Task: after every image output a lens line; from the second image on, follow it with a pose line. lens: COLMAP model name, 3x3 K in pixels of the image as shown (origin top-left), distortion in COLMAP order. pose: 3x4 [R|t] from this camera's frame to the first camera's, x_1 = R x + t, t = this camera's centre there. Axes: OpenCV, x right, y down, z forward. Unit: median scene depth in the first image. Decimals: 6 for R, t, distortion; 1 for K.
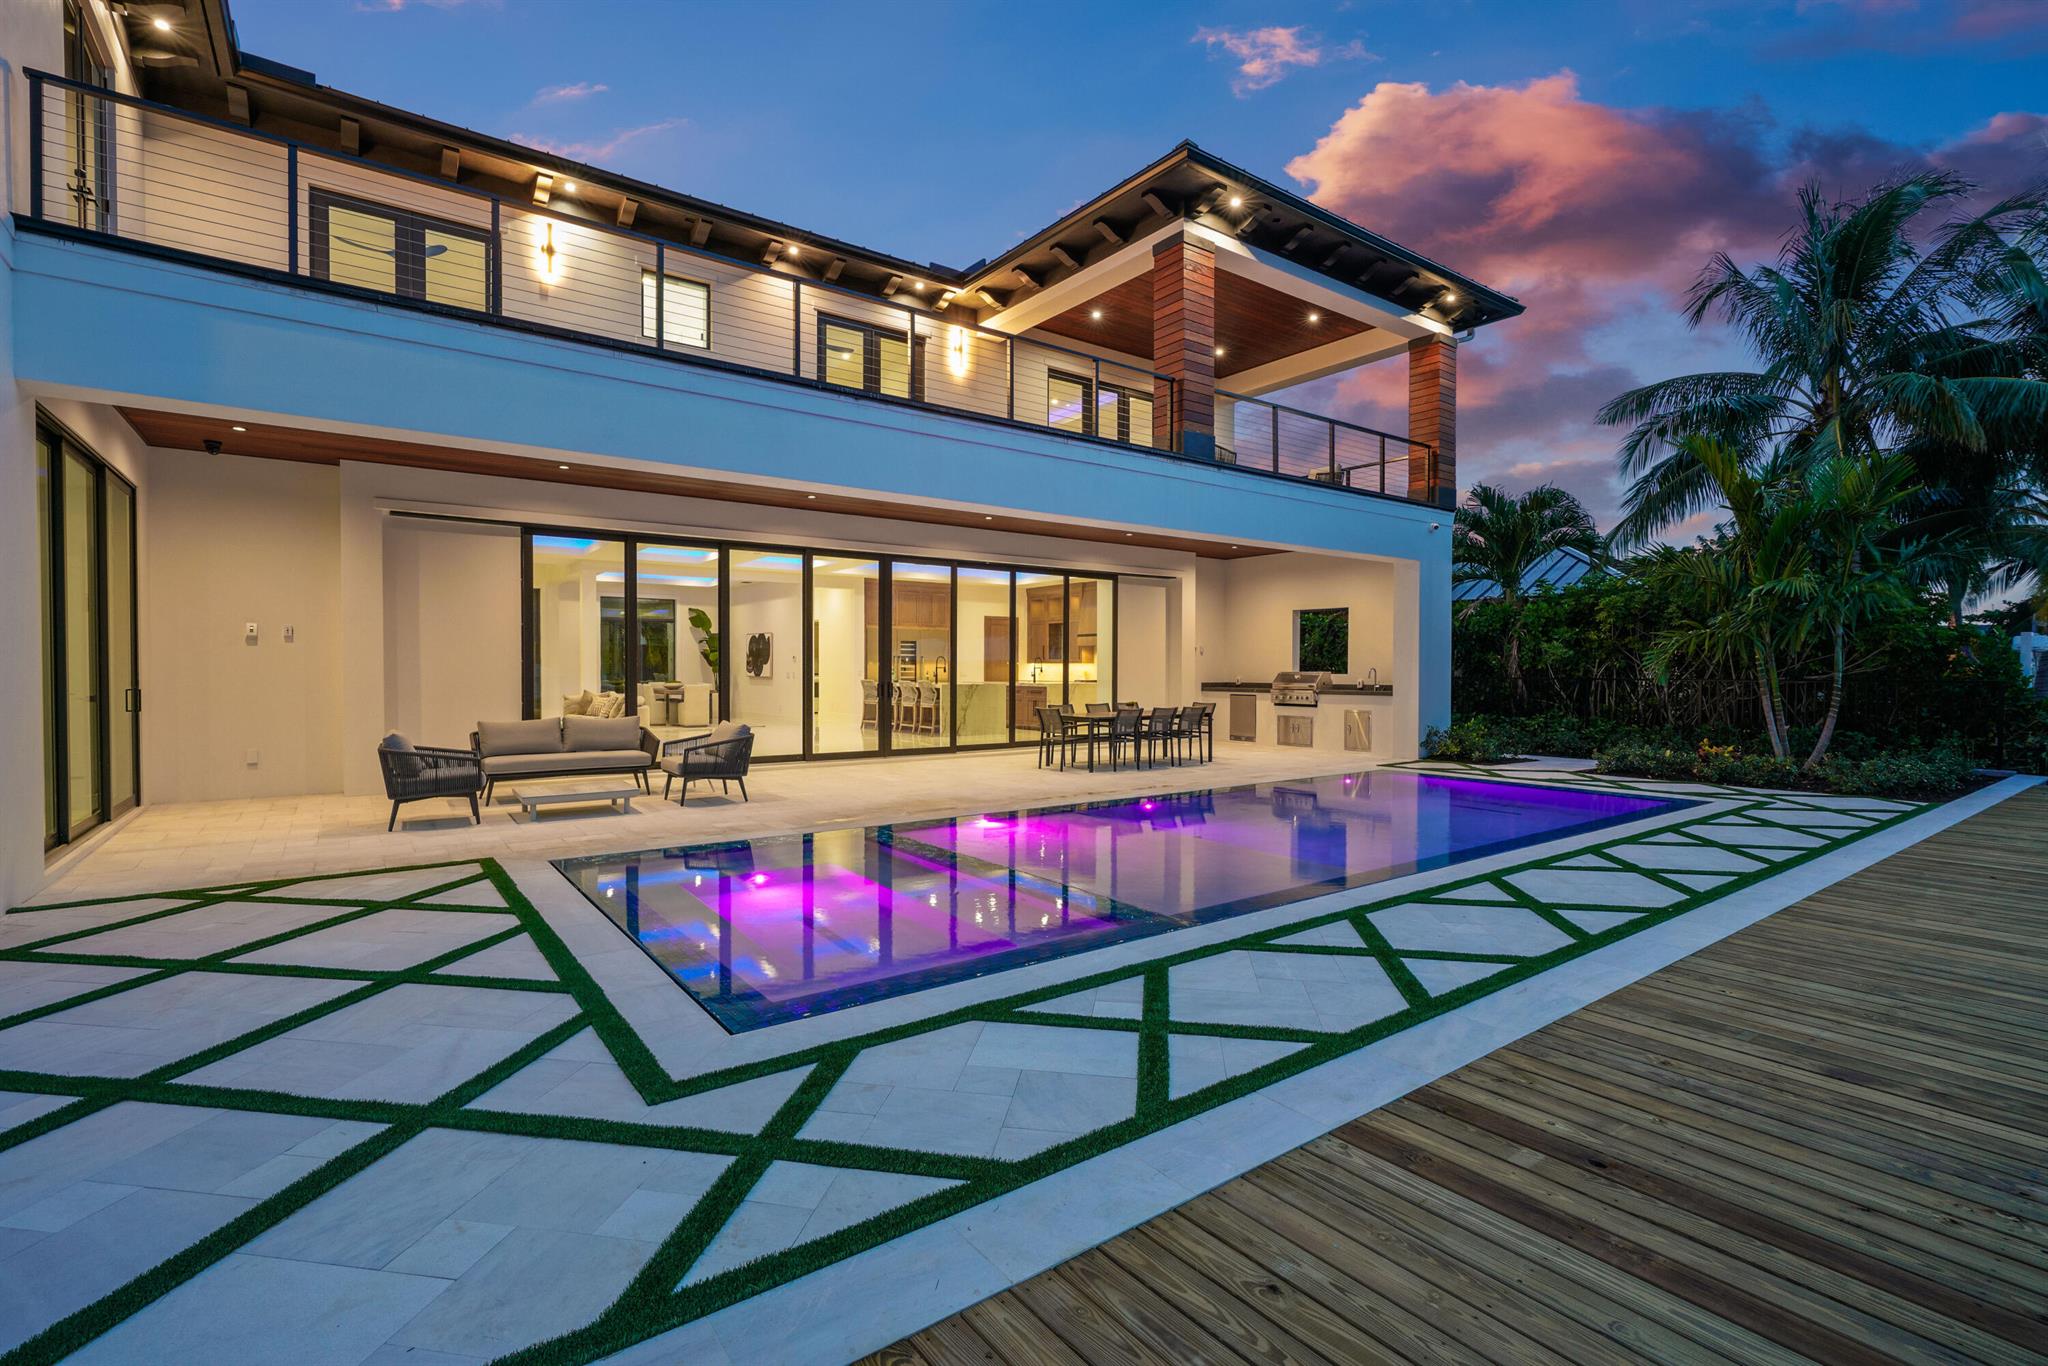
lens RADIAL K [[929.1, 0, 1016.3], [0, 929.1, 685.8], [0, 0, 1]] dist [-0.008075, 0.002812]
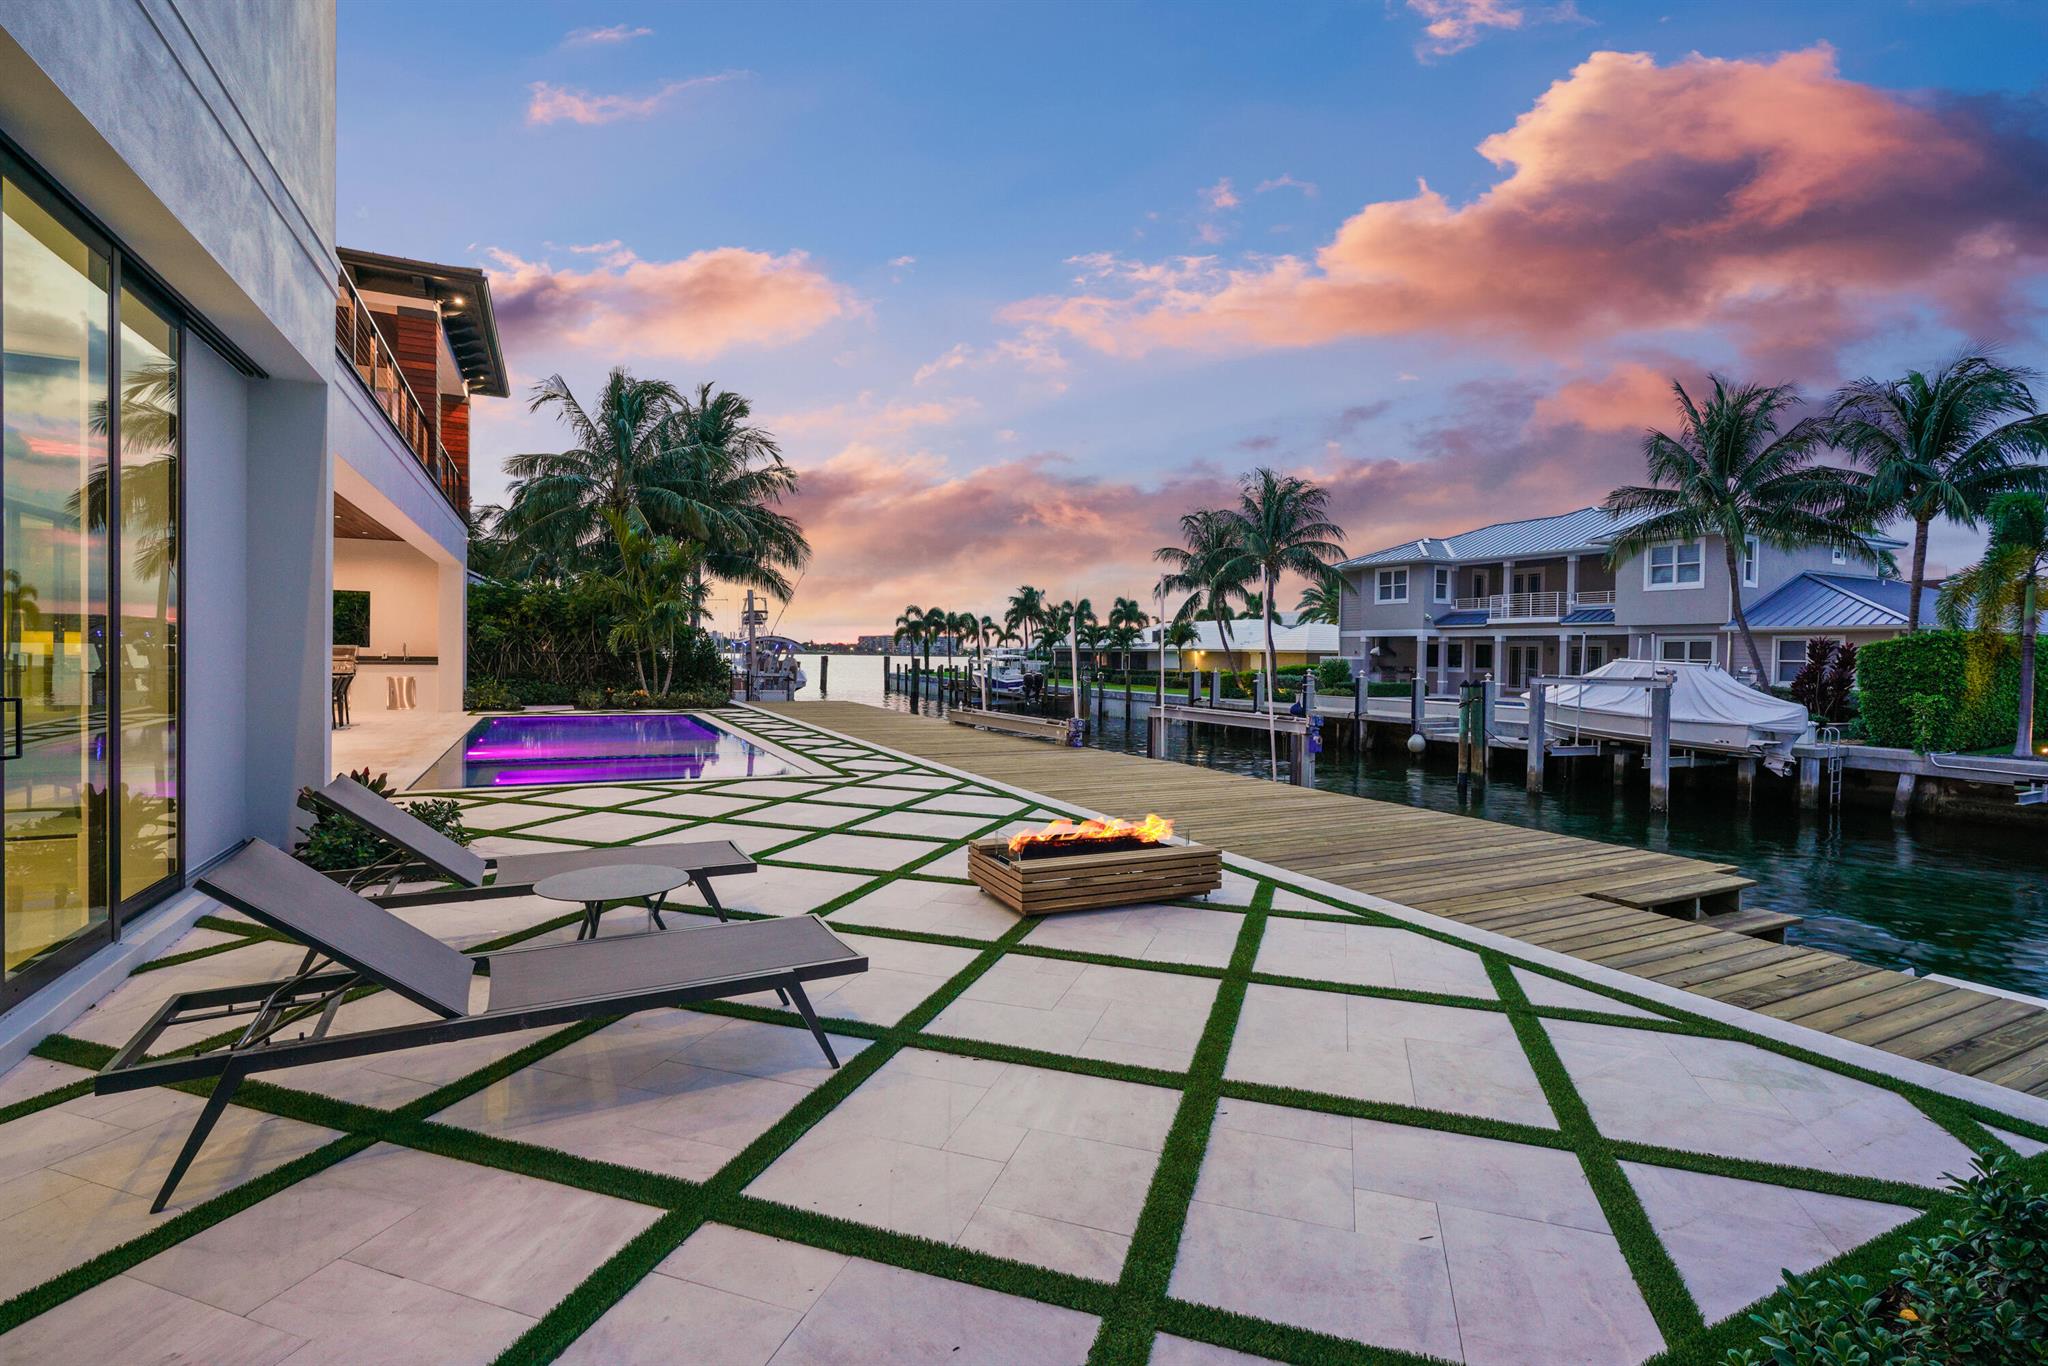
lens RADIAL K [[929.1, 0, 1022.6], [0, 929.1, 666.7], [0, 0, 1]] dist [-0.008075, 0.002812]
pose [[0.175743, -0.011714, 0.984366, -0.795332], [0.001274, 0.999931, 0.011672, -0.000916], [-0.984435, -0.000797, 0.175746, -0.043367]]
